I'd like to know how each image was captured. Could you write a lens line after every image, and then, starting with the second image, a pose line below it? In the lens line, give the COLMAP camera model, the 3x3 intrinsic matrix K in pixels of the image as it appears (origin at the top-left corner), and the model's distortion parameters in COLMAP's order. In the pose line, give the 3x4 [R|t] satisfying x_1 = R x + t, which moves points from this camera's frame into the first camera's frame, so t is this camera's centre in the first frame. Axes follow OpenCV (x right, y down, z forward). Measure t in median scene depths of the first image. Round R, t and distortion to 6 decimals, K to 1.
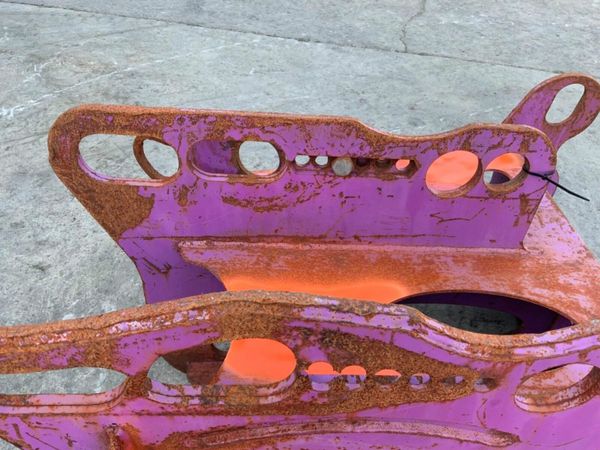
lens RADIAL K [[495.9, 0, 300.0], [0, 495.9, 225.0], [0, 0, 1]] dist [0.127495, -0.239954]
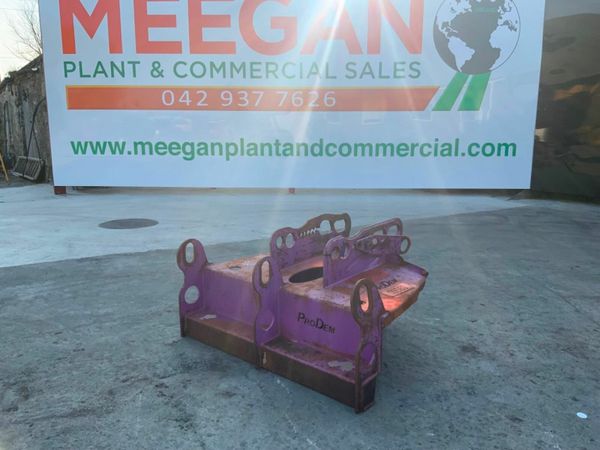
lens RADIAL K [[495.9, 0, 300.0], [0, 495.9, 225.0], [0, 0, 1]] dist [0.127495, -0.239954]
pose [[-0.680866, 0.100323, -0.725504, 2.882495], [-0.490054, 0.673765, 0.553071, -1.909159], [0.544305, 0.732103, -0.409580, 2.084518]]
